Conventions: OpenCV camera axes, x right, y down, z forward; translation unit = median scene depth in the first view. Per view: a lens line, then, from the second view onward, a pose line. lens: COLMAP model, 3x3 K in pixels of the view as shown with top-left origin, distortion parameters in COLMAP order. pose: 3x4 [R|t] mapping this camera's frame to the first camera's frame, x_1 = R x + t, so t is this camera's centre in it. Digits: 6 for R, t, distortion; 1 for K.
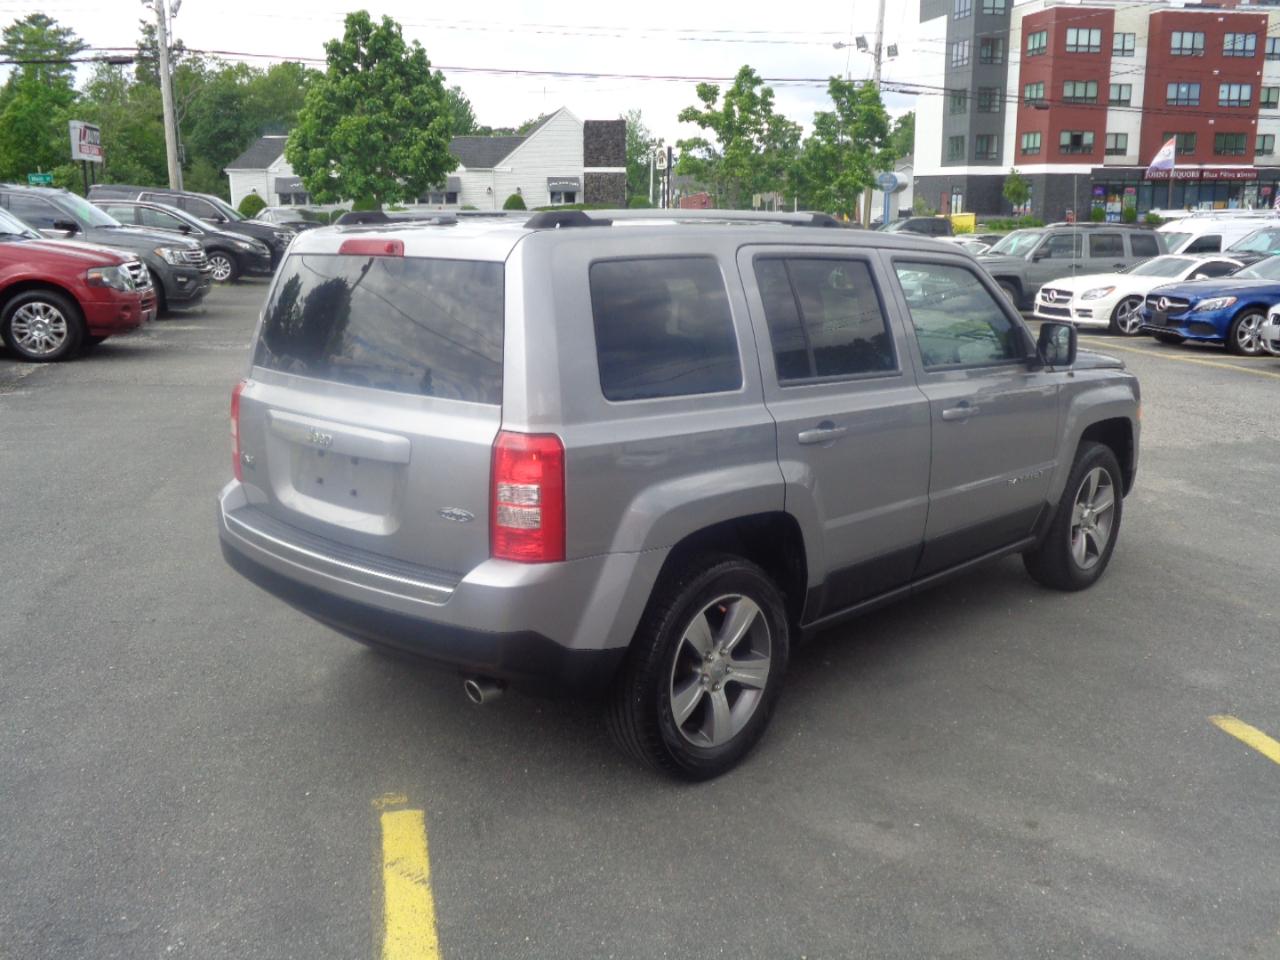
lens RADIAL K [[1194.1, 0, 684.0], [0, 1194.1, 495.7], [0, 0, 1]] dist [-0.044816, 0.019633]
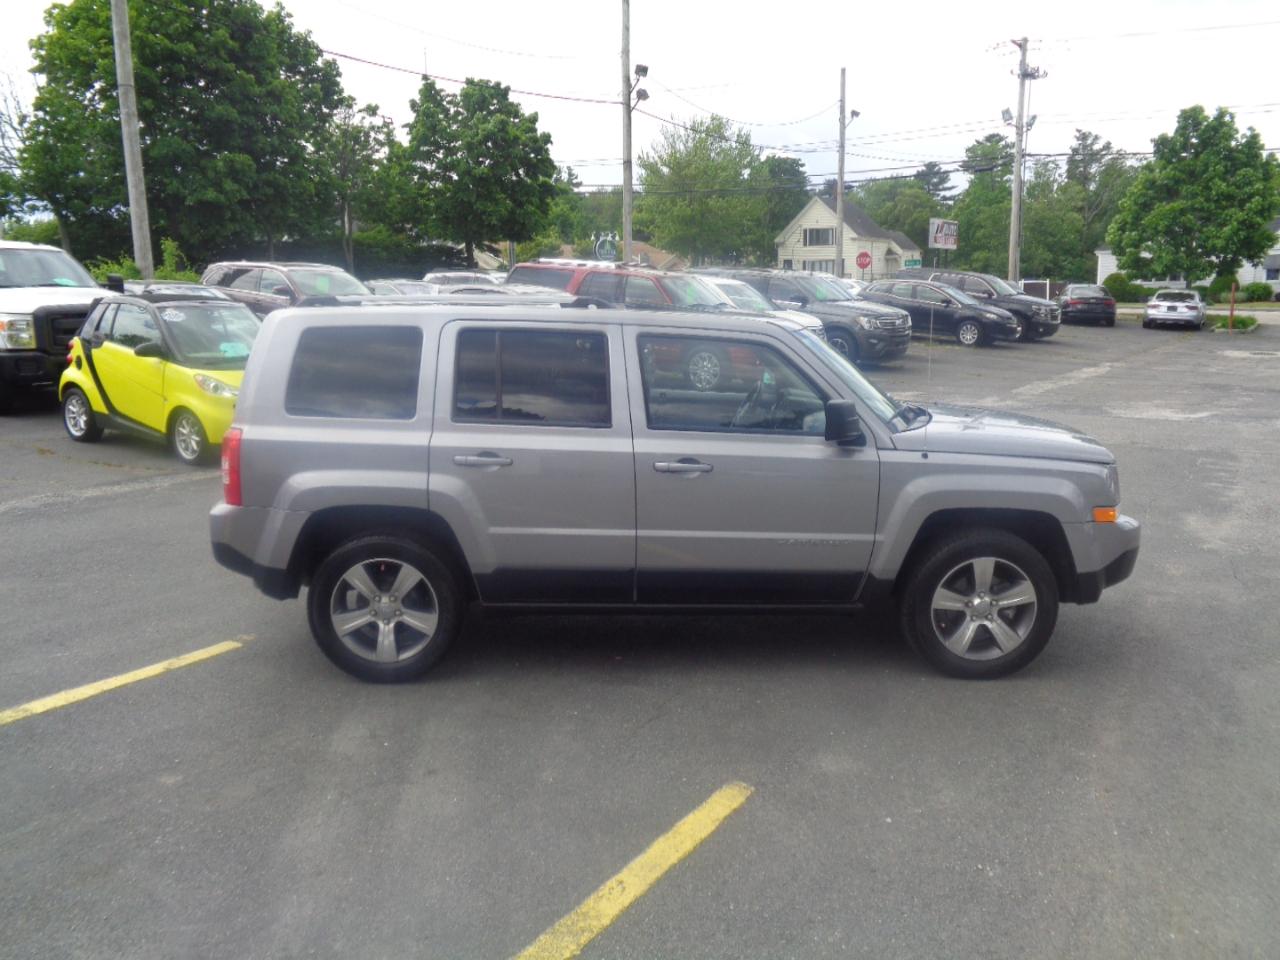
lens RADIAL K [[1024.8, 0, 680.6], [0, 1024.8, 481.6], [0, 0, 1]] dist [-0.012095, -0.005550]
pose [[0.693754, 0.124298, -0.709404, 0.240991], [-0.157888, 0.987282, 0.018582, -0.018388], [0.702692, 0.099115, 0.704557, 0.076483]]
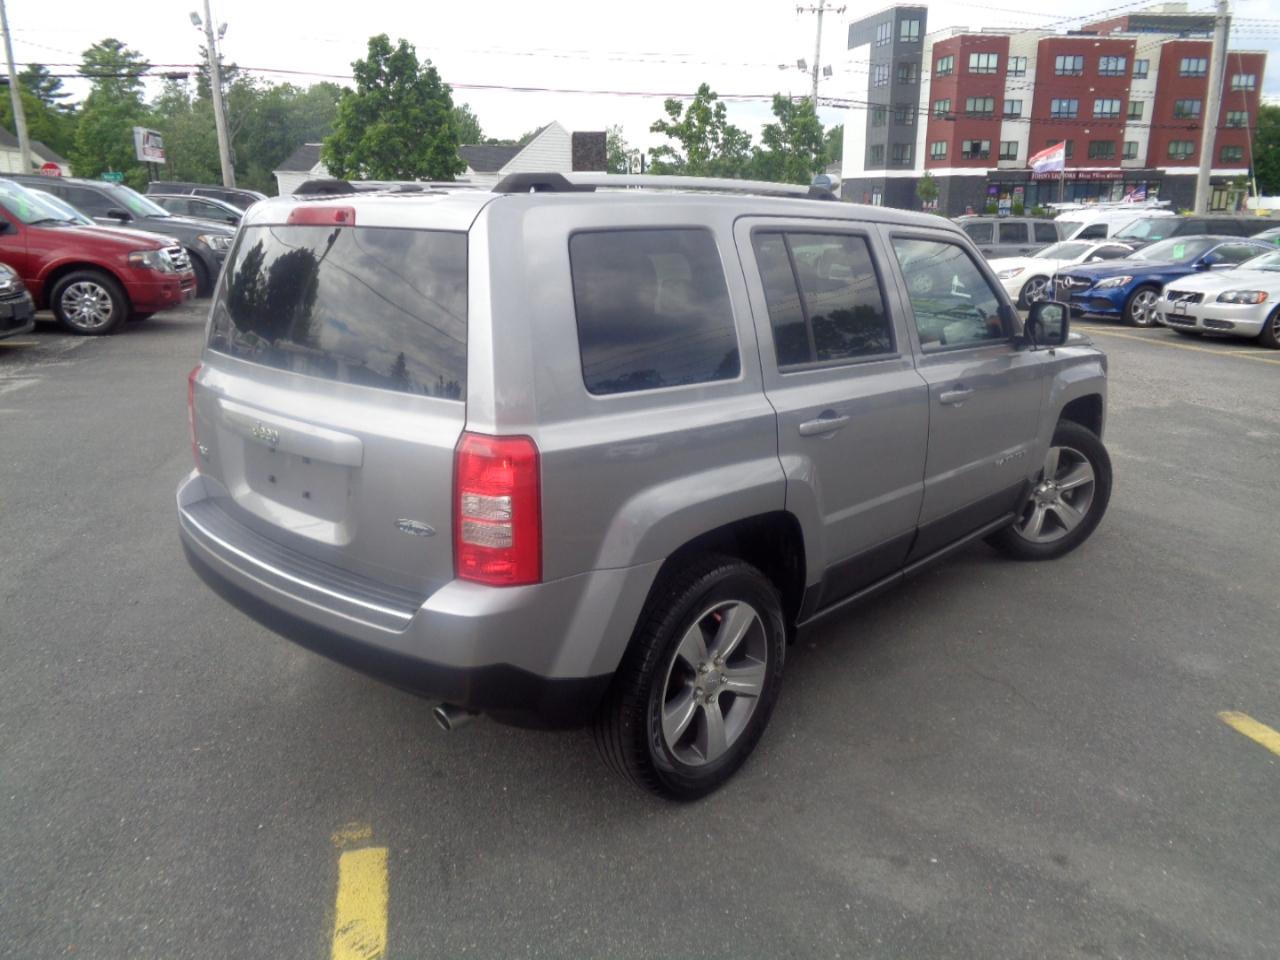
lens RADIAL K [[950.6, 0, 654.7], [0, 950.6, 482.9], [0, 0, 1]] dist [0.001474, 0.001440]
pose [[0.999997, -0.002155, 0.000893, -0.003366], [0.002112, 0.998956, 0.045642, -0.008751], [-0.000990, -0.045640, 0.998957, 0.057671]]
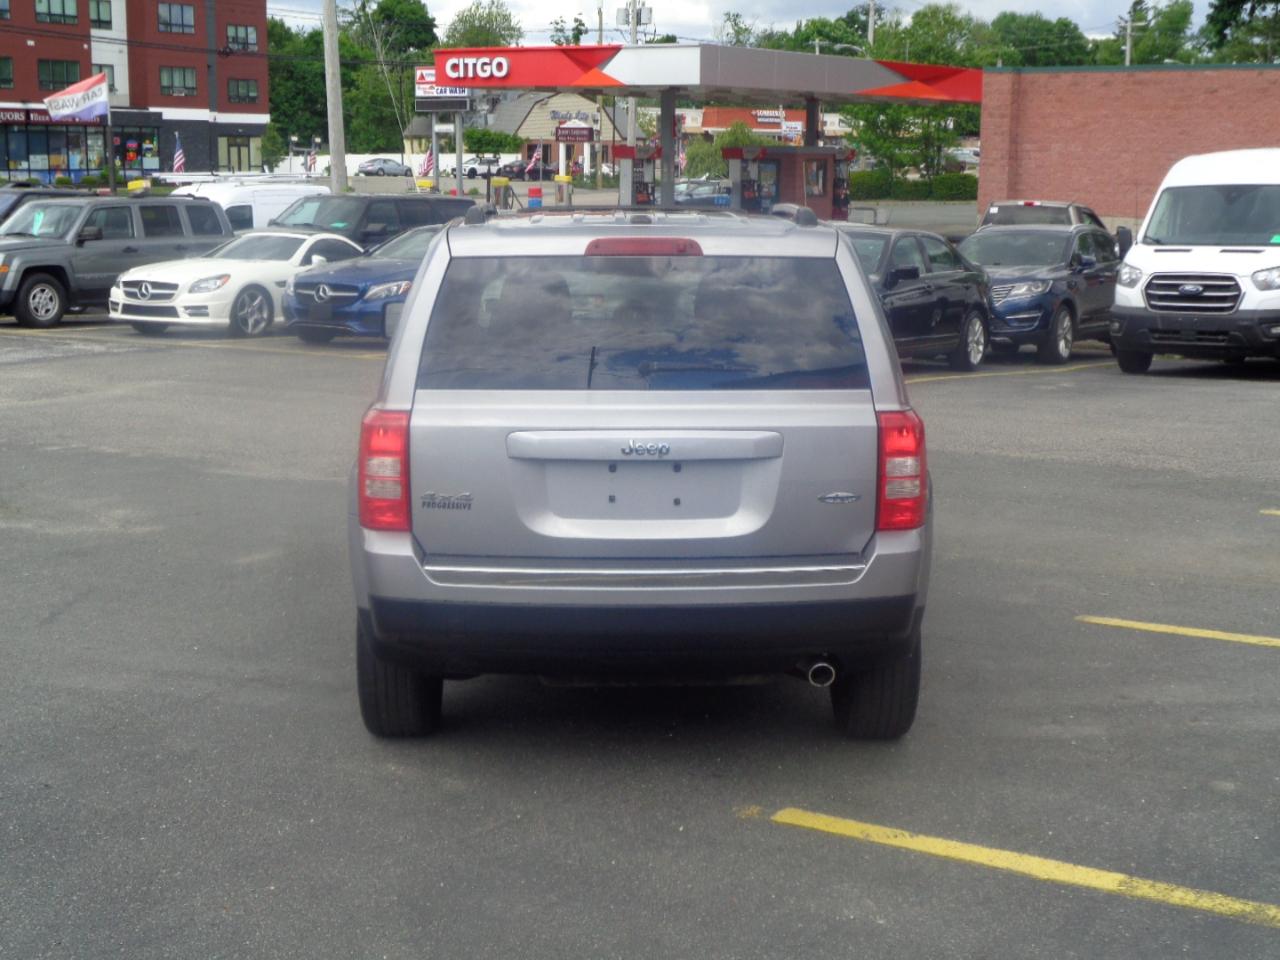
lens RADIAL K [[1727.2, 0, 689.2], [0, 1727.2, 478.2], [0, 0, 1]] dist [-0.000050, 0.057516]
pose [[0.714736, -0.115048, 0.689867, -0.245701], [0.154952, 0.987913, 0.004214, -0.004980], [-0.682013, 0.103885, 0.723924, -0.002587]]
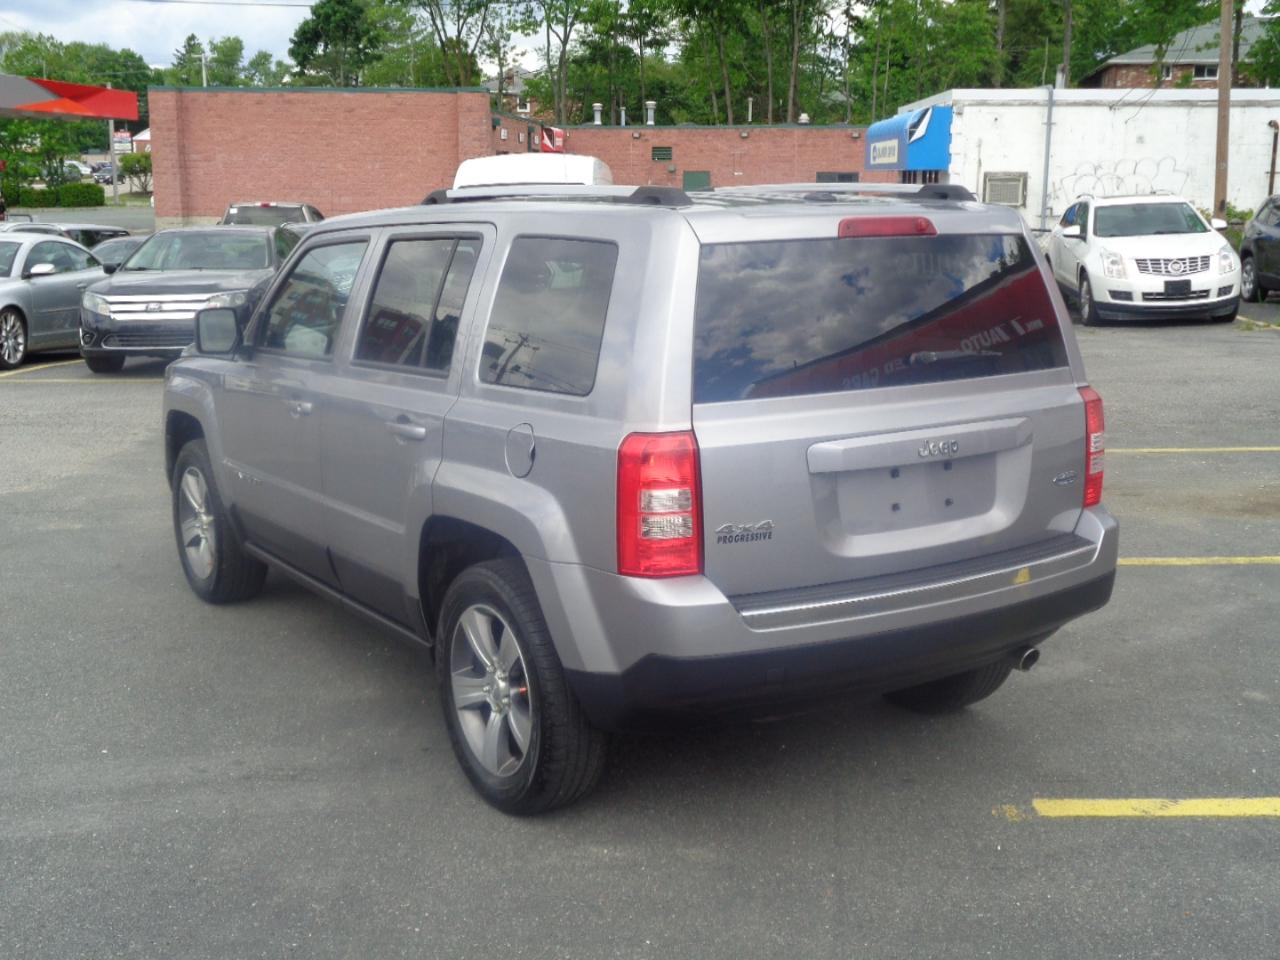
lens RADIAL K [[1443.1, 0, 640.0], [0, 1443.1, 480.0], [0, 0, 1]] dist [-0.015901, 0.018704]
pose [[0.275829, -0.192908, 0.941650, -0.269748], [0.225240, 0.965349, 0.131786, -0.042055], [-0.934444, 0.175747, 0.309722, 0.176015]]
